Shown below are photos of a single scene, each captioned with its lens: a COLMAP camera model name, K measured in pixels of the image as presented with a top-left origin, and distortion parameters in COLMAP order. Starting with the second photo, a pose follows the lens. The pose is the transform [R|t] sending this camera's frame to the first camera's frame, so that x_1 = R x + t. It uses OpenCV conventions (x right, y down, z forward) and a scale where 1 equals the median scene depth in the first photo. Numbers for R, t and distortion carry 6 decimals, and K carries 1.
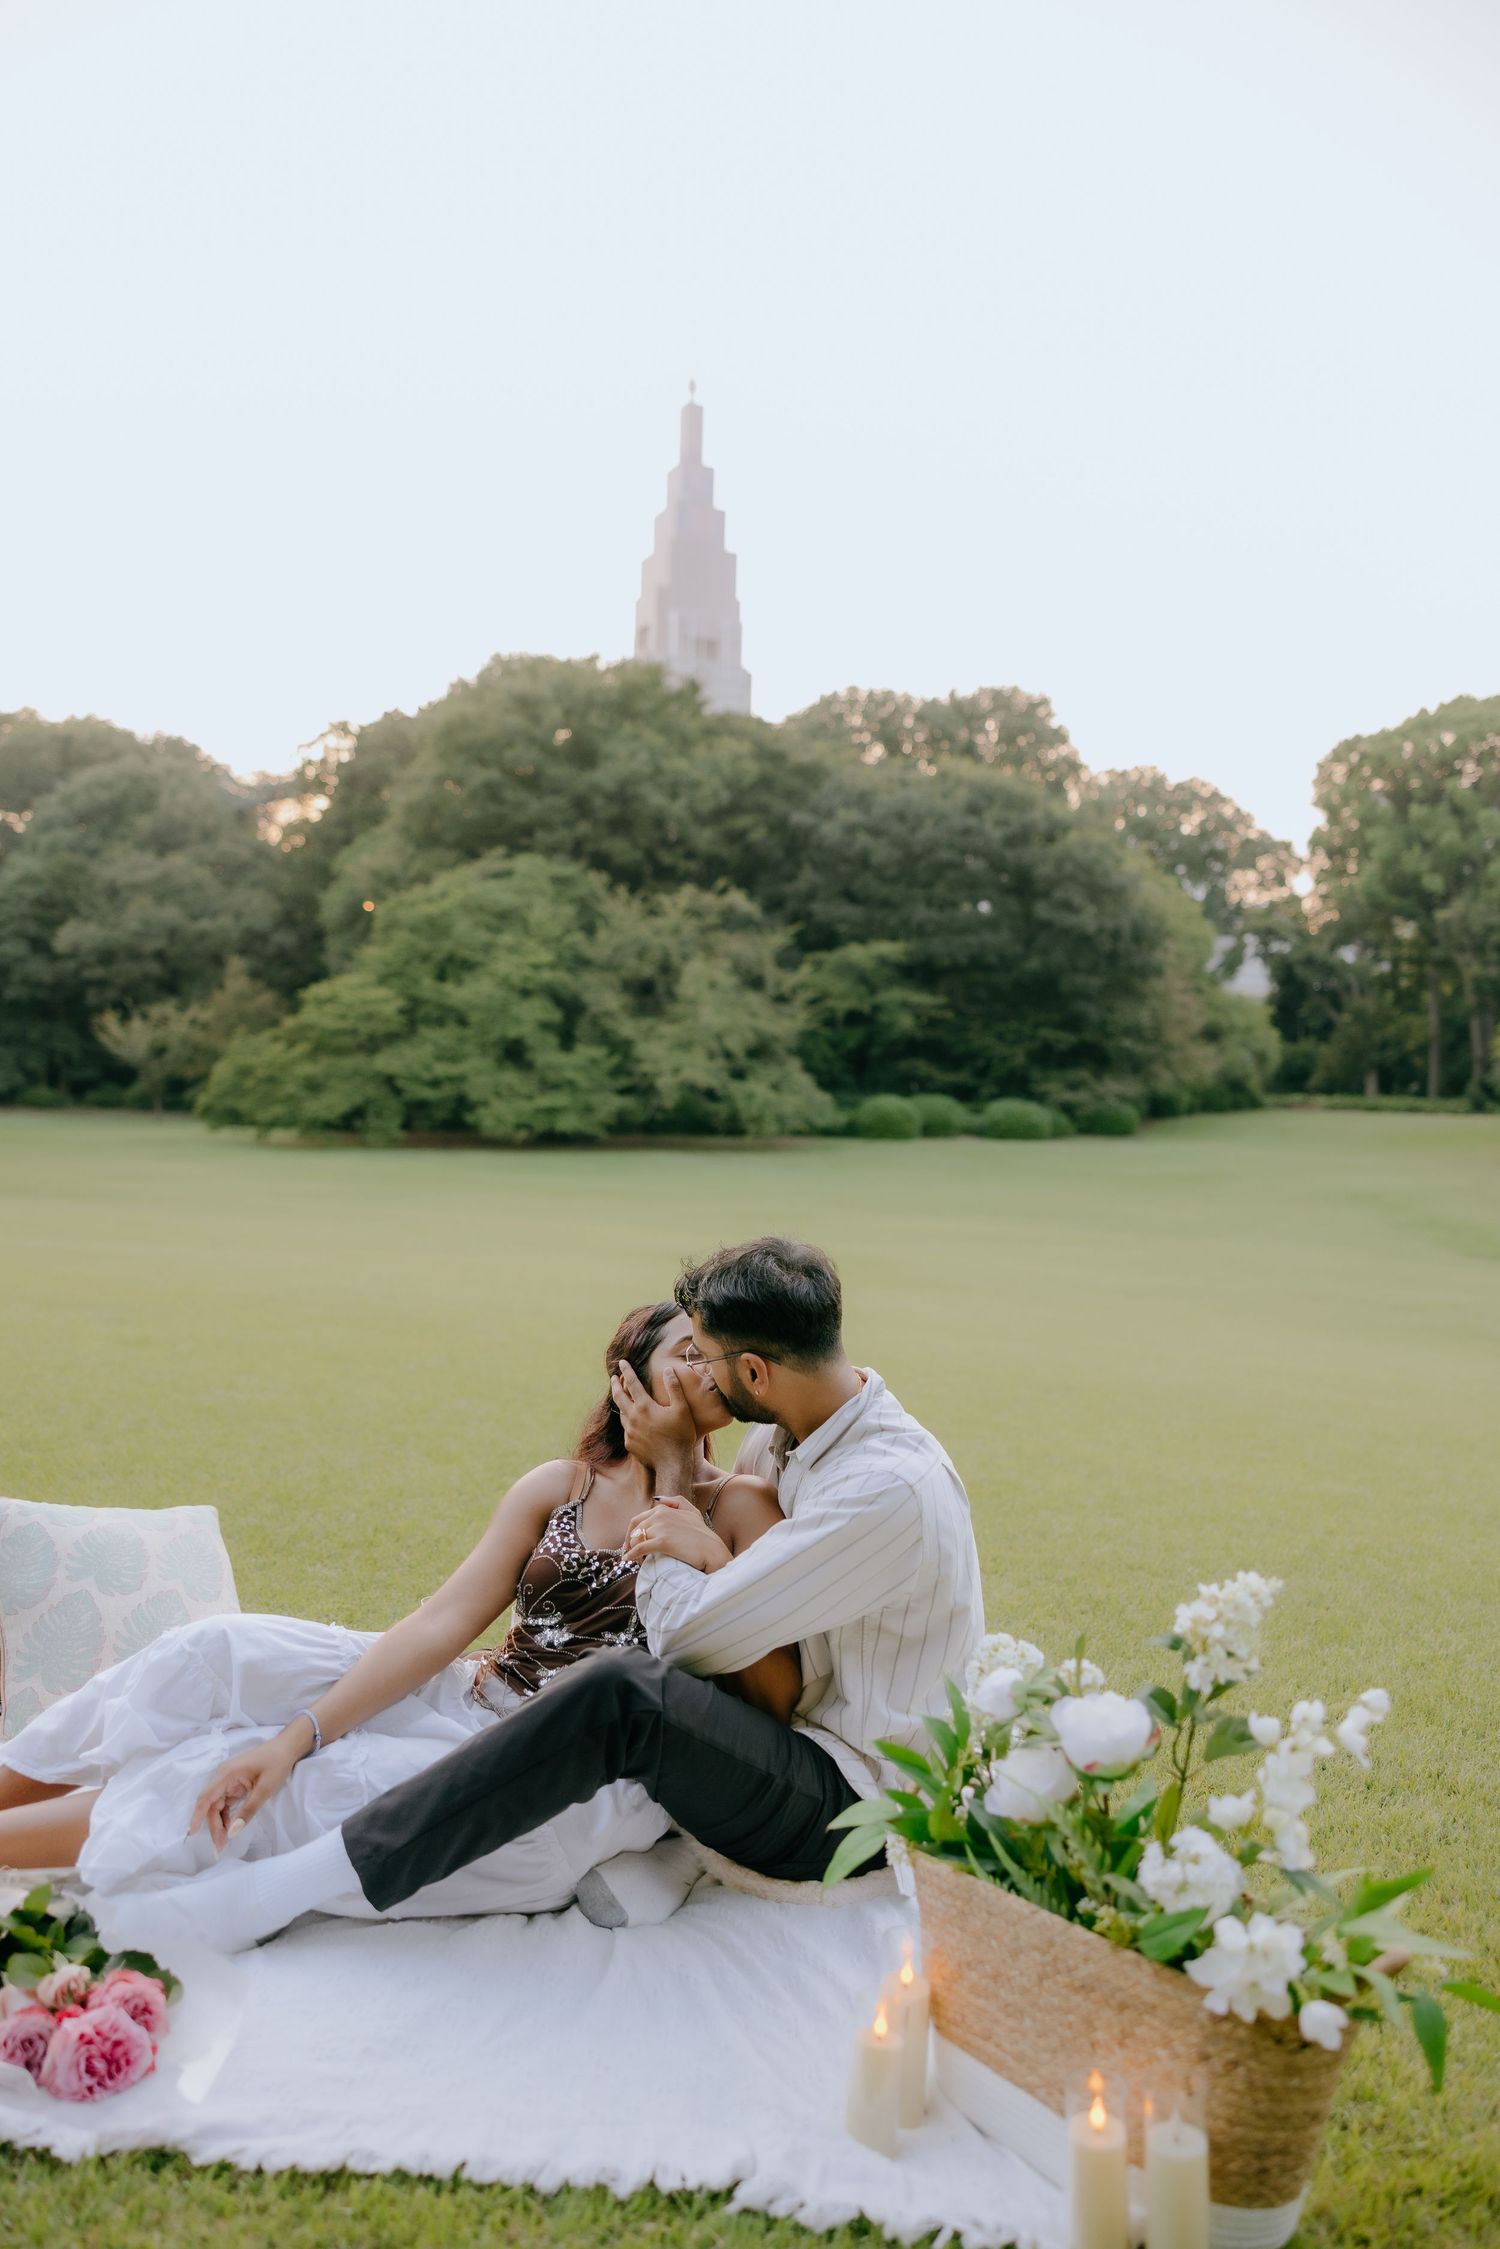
lens RADIAL K [[1757.2, 0, 750.0], [0, 1757.2, 1124.5], [0, 0, 1]] dist [0.001227, 0.000364]
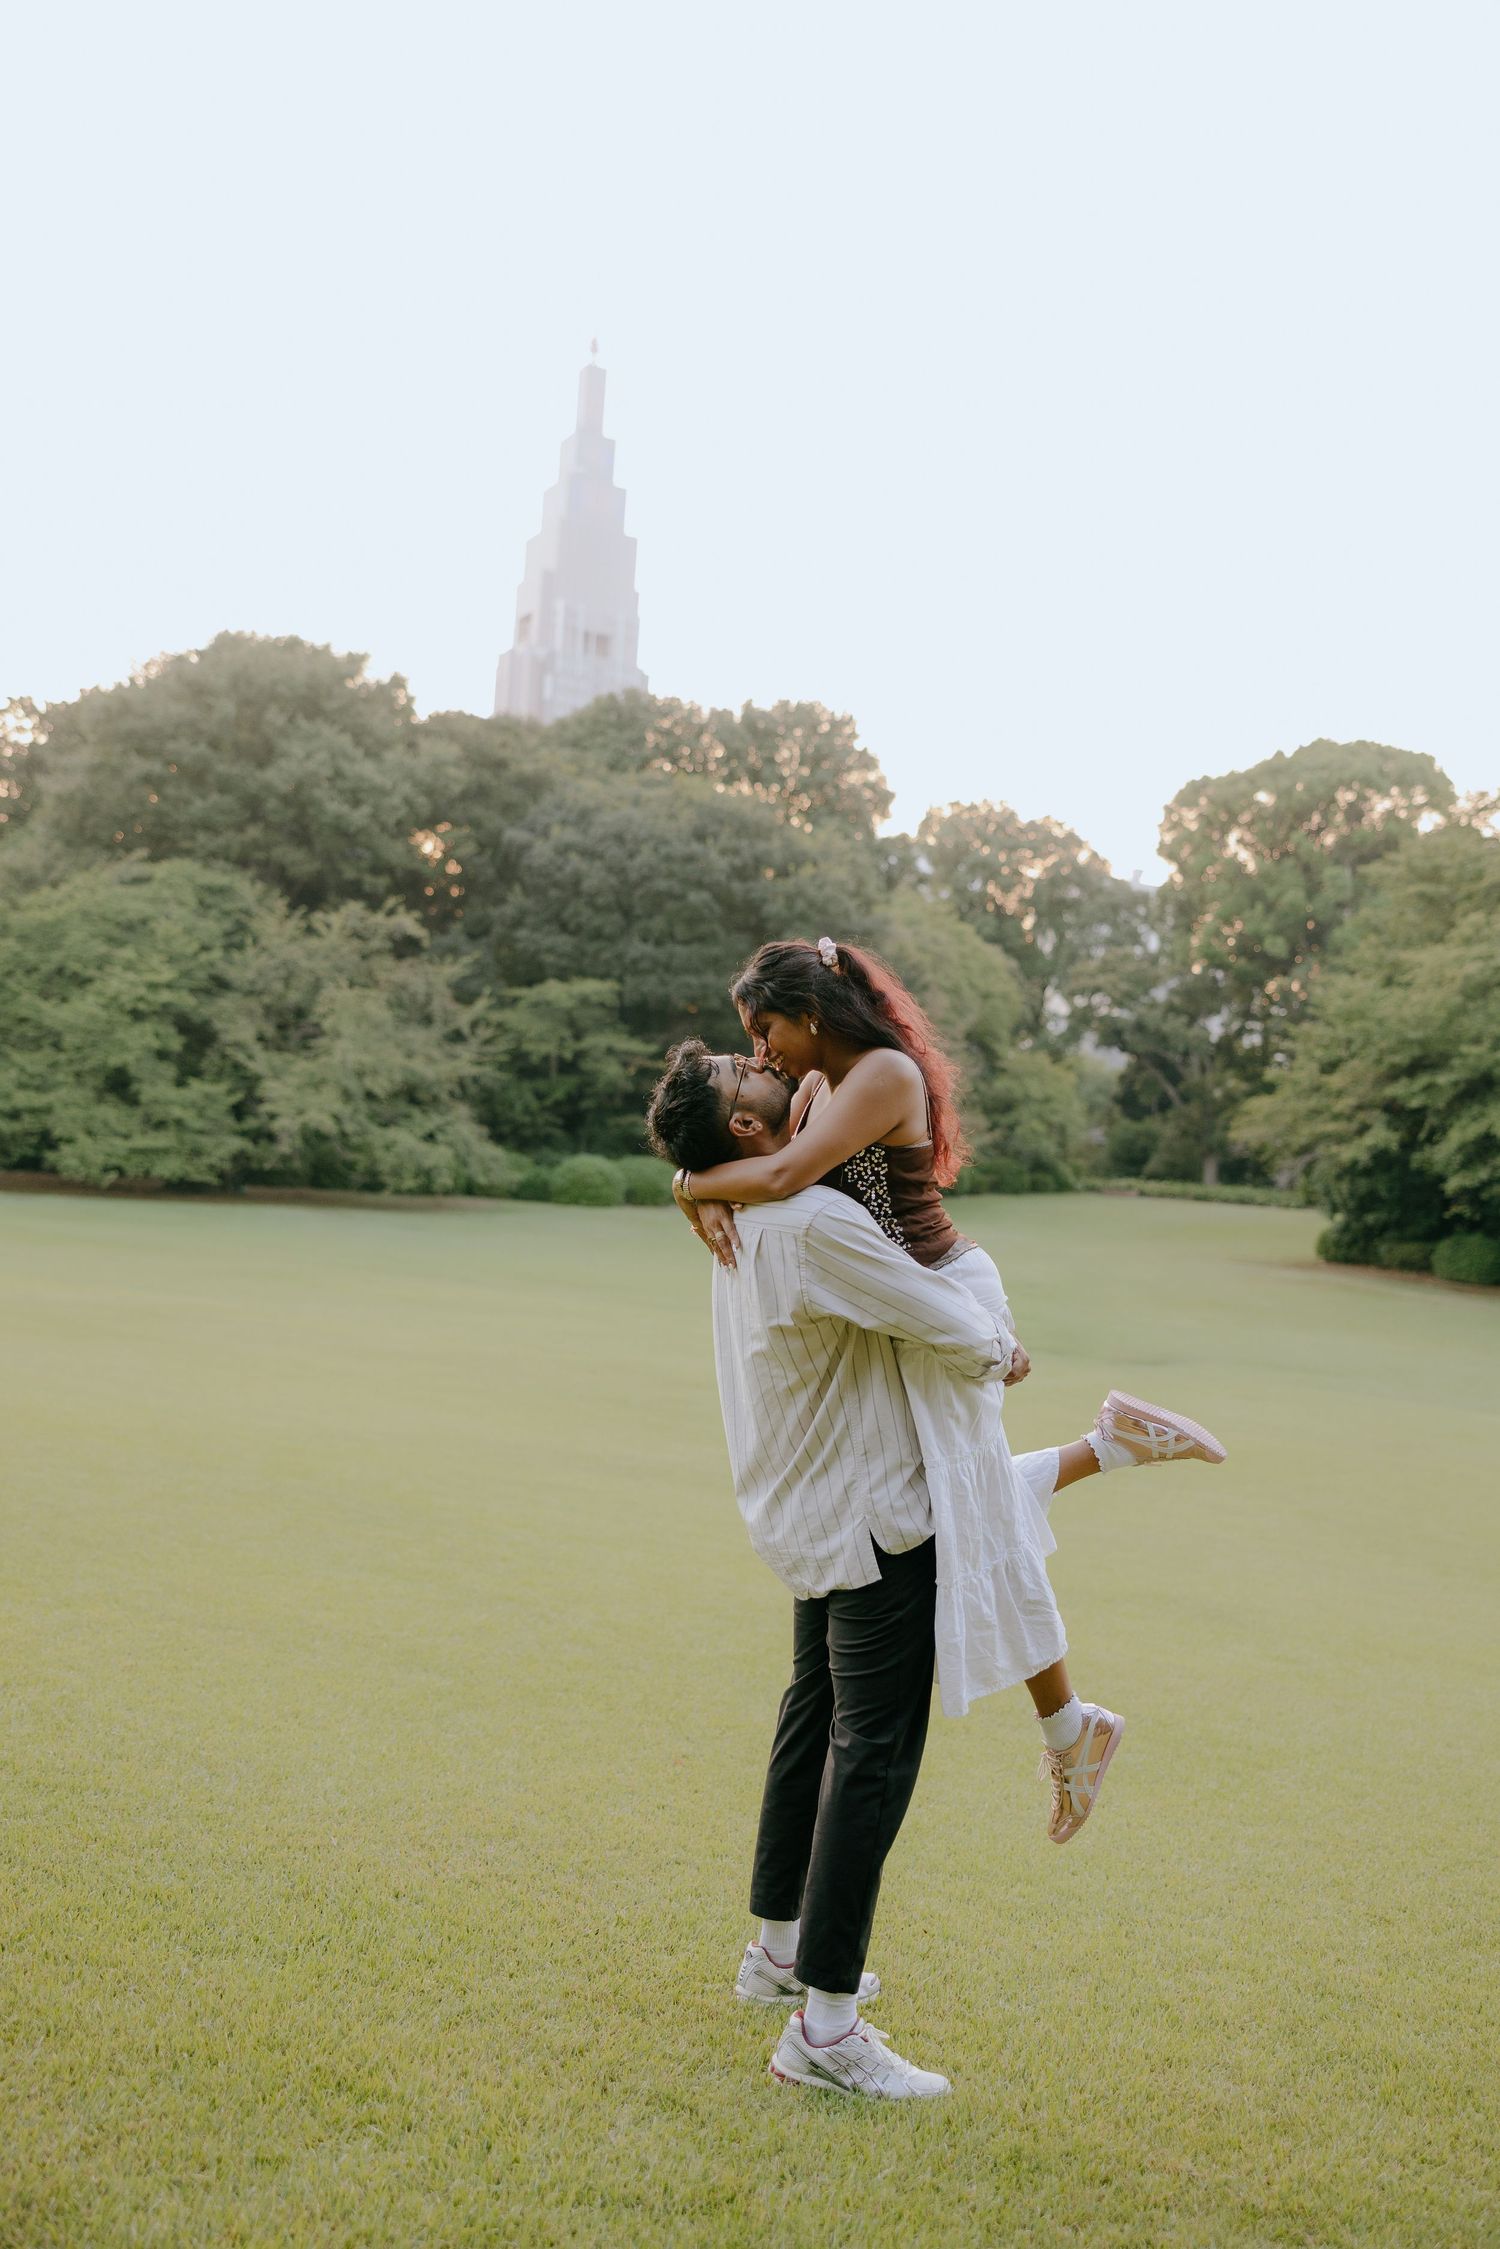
lens RADIAL K [[2034.5, 0, 750.0], [0, 2034.5, 1124.5], [0, 0, 1]] dist [0.006799, -0.001173]
pose [[0.997778, 0.044740, 0.049361, 0.108666], [-0.042949, 0.998400, -0.036768, 0.002178], [-0.050927, 0.034567, 0.998104, -0.013523]]
